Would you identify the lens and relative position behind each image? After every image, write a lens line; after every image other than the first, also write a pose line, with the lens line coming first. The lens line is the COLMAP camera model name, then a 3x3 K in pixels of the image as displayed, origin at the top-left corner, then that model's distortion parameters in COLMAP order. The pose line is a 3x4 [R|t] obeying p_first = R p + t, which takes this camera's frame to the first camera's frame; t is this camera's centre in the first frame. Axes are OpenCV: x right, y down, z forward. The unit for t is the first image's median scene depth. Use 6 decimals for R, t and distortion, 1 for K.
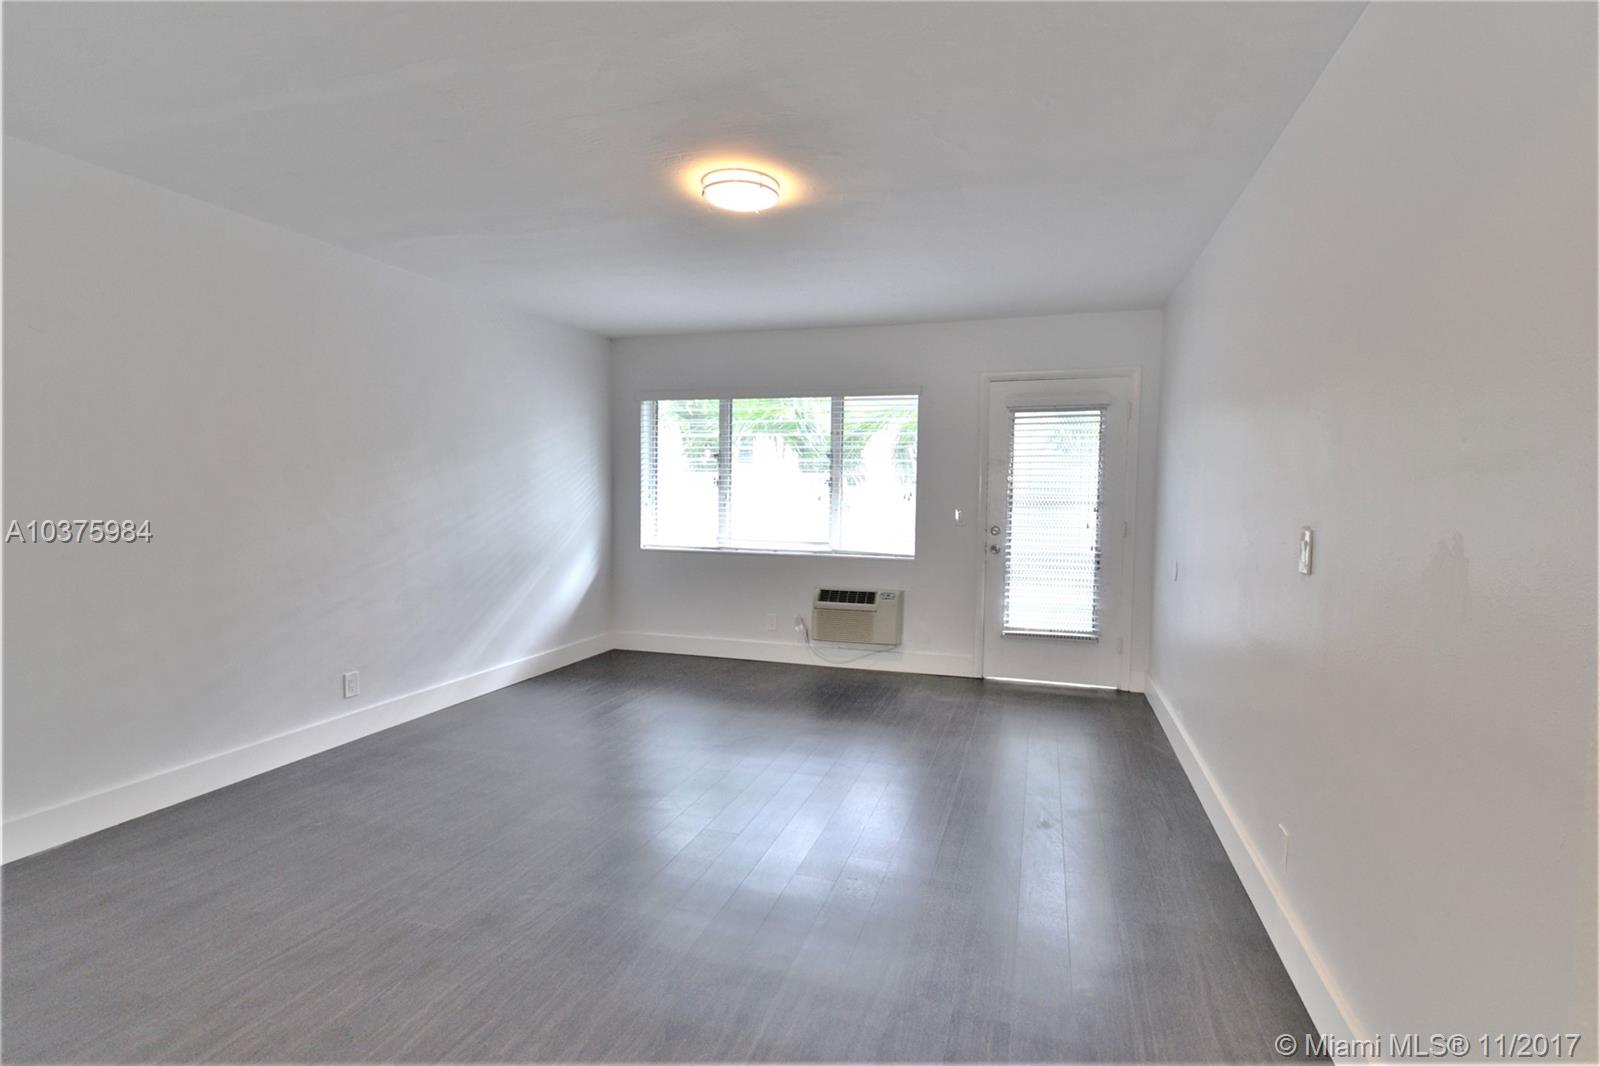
lens RADIAL K [[705.7, 0, 832.6], [0, 705.7, 536.3], [0, 0, 1]] dist [-0.000603, -0.000808]
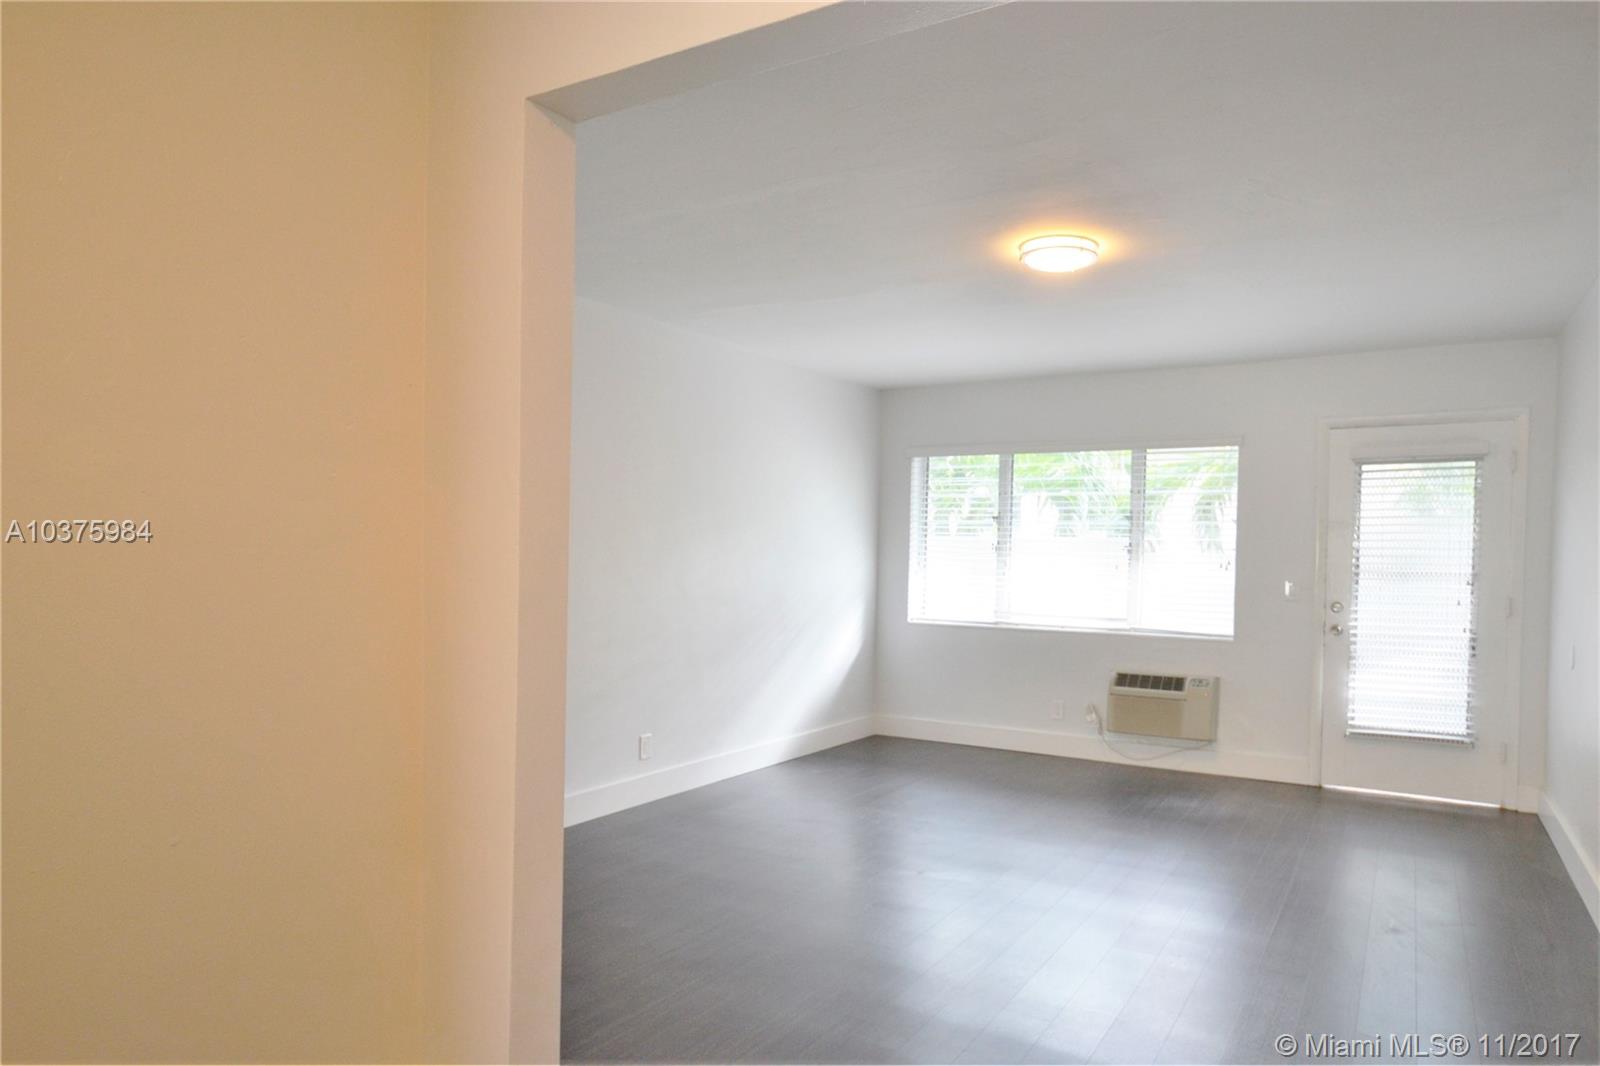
lens RADIAL K [[951.8, 0, 884.5], [0, 951.8, 579.9], [0, 0, 1]] dist [-0.002497, -0.000874]
pose [[0.975720, 0.010342, -0.218776, -0.043166], [-0.020388, 0.998836, -0.043714, 0.019576], [0.218069, 0.047113, 0.974795, -0.204585]]
